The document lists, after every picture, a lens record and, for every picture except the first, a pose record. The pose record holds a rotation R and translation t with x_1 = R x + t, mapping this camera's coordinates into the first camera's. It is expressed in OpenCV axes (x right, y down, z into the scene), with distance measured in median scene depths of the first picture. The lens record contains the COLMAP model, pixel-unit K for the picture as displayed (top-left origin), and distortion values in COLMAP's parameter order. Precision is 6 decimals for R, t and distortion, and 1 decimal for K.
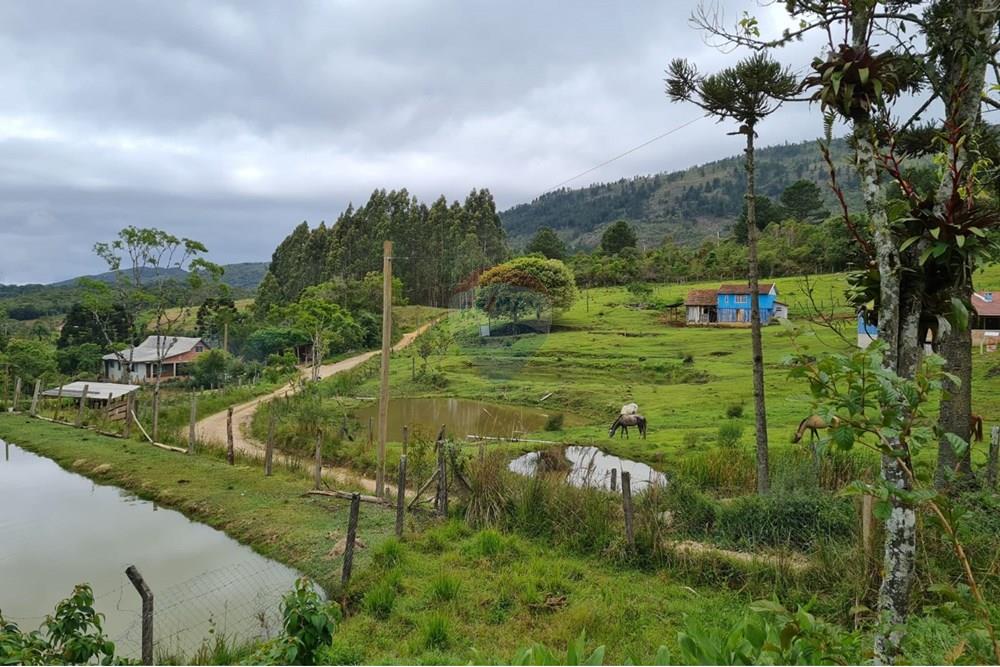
lens RADIAL K [[749.6, 0, 501.3], [0, 749.6, 335.3], [0, 0, 1]] dist [0.070109, -0.048927]
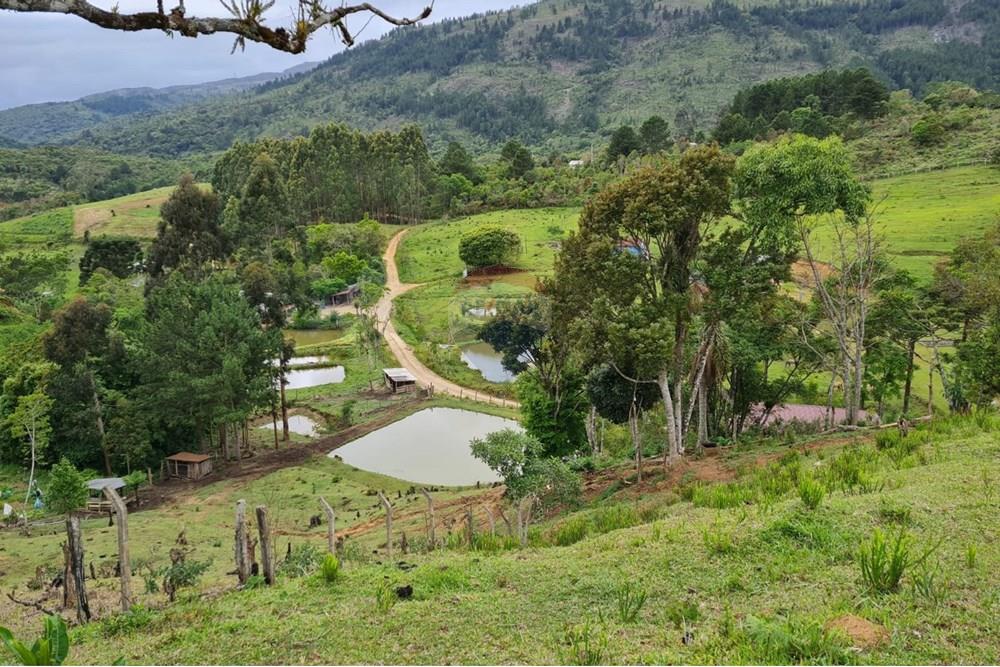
lens RADIAL K [[749.6, 0, 512.9], [0, 749.6, 342.8], [0, 0, 1]] dist [0.070109, -0.048927]
pose [[0.977455, -0.078223, 0.196121, -0.289656], [0.032574, 0.973589, 0.225972, -0.256401], [-0.208618, -0.214489, 0.954187, -0.617709]]
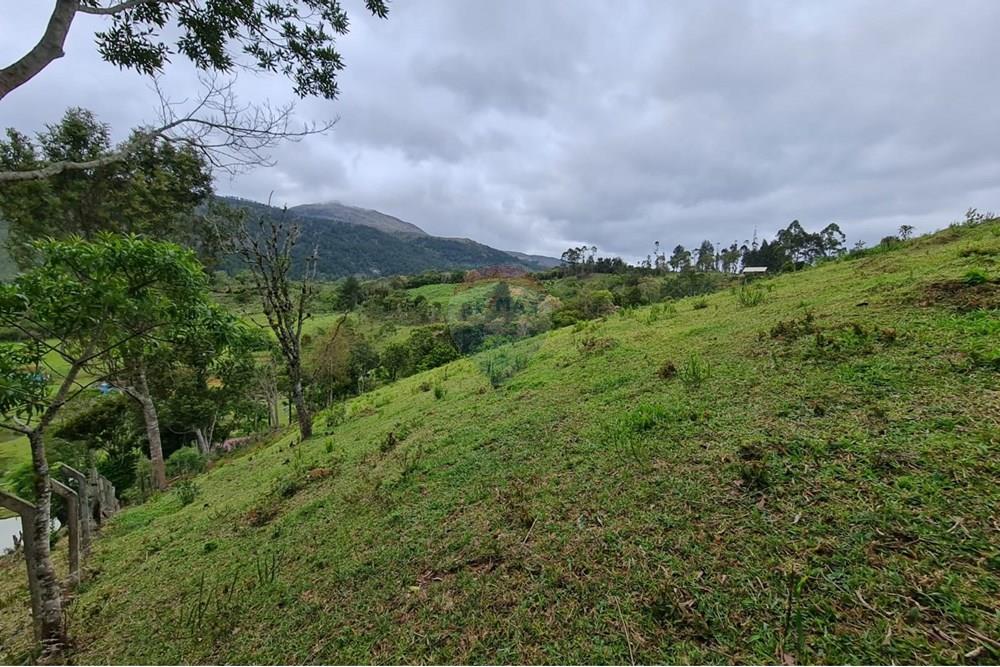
lens RADIAL K [[409.7, 0, 503.8], [0, 409.7, 334.2], [0, 0, 1]] dist [0.003637, -0.001685]
pose [[0.288909, -0.089447, 0.953169, -0.472679], [0.010873, 0.995868, 0.090158, -0.294125], [-0.957295, -0.015684, 0.288688, -0.738159]]
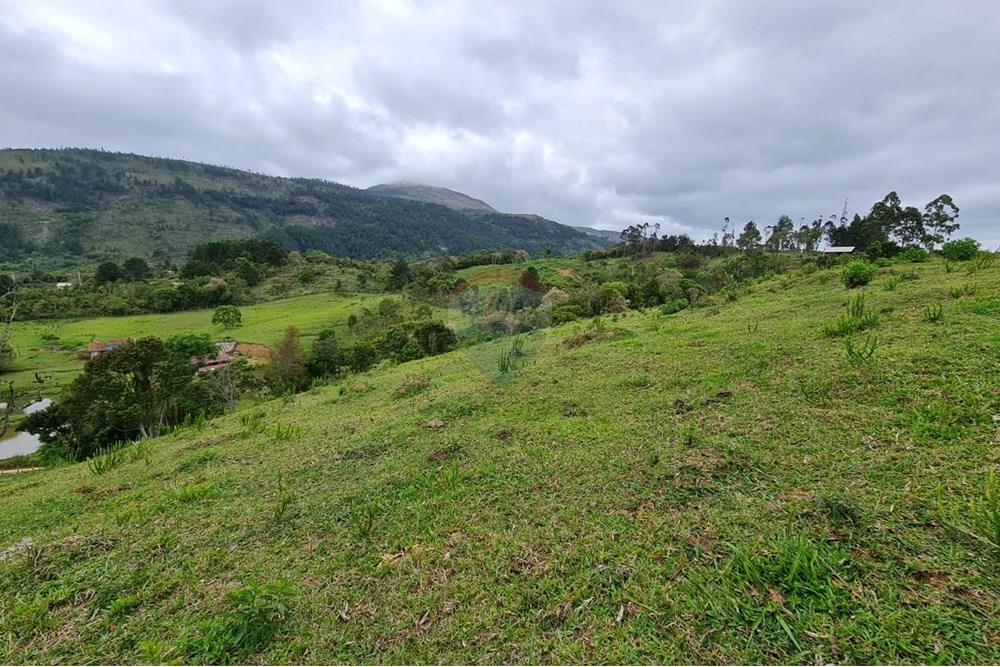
lens RADIAL K [[411.7, 0, 501.0], [0, 411.7, 330.1], [0, 0, 1]] dist [0.005335, 0.000262]
pose [[0.451689, -0.123490, 0.883588, -0.371988], [0.006218, 0.990786, 0.135294, -0.329560], [-0.892154, -0.055617, 0.448295, -0.874504]]
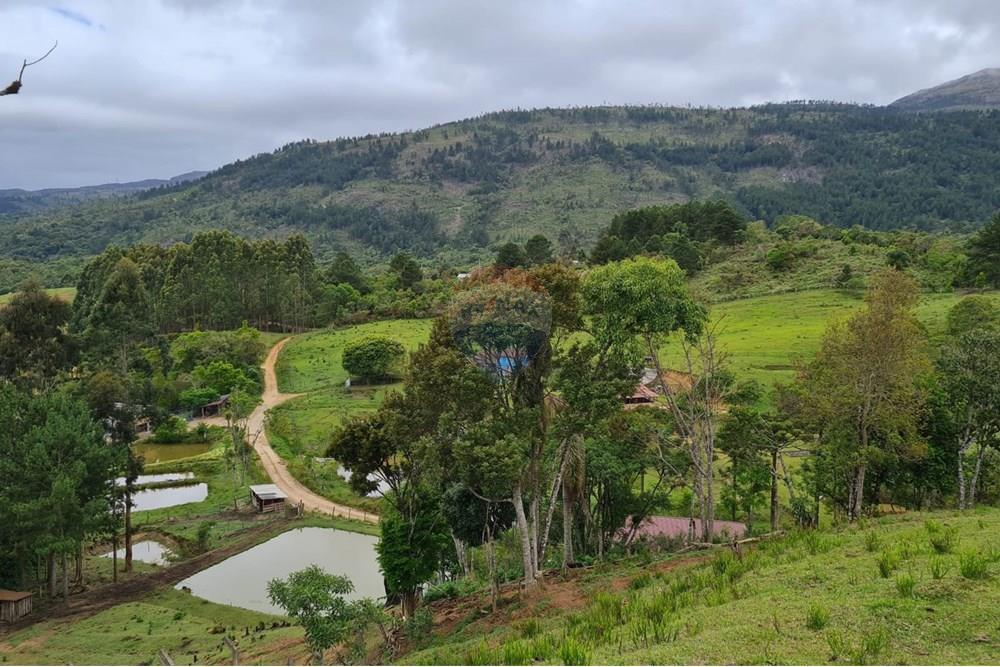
lens RADIAL K [[749.6, 0, 512.5], [0, 749.6, 340.5], [0, 0, 1]] dist [0.070109, -0.048927]
pose [[0.938918, -0.036314, 0.342219, -0.268202], [0.008585, 0.996579, 0.082196, -0.256038], [-0.344033, -0.074238, 0.936018, -0.609798]]
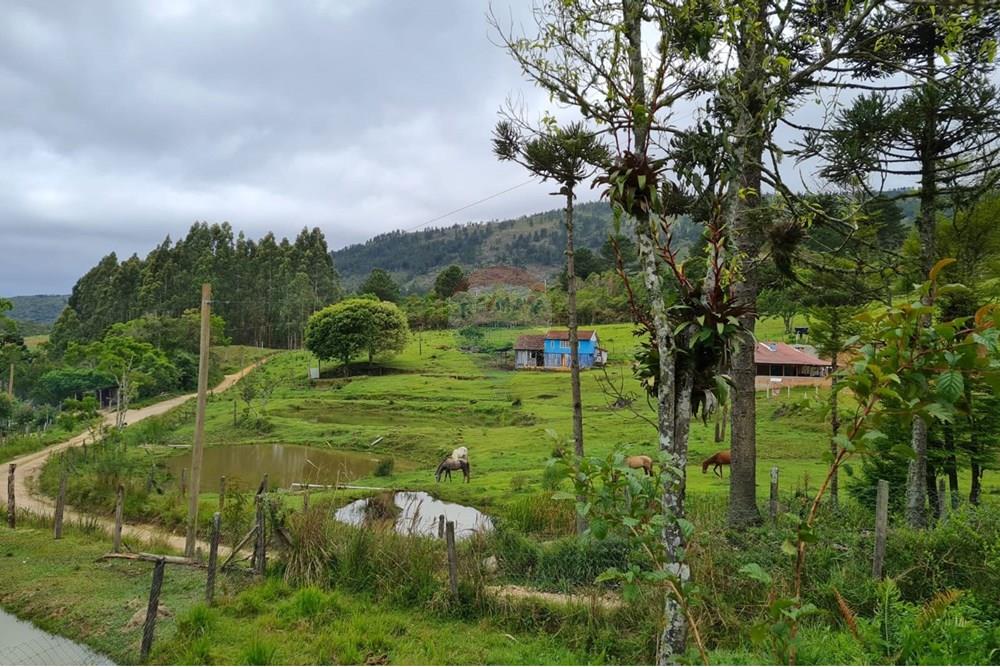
lens RADIAL K [[749.6, 0, 495.3], [0, 749.6, 341.9], [0, 0, 1]] dist [0.070109, -0.048927]
pose [[0.977306, 0.015856, 0.211236, 0.000869], [-0.005956, 0.998857, -0.047422, -0.001499], [-0.211747, 0.045088, 0.976284, -0.001298]]
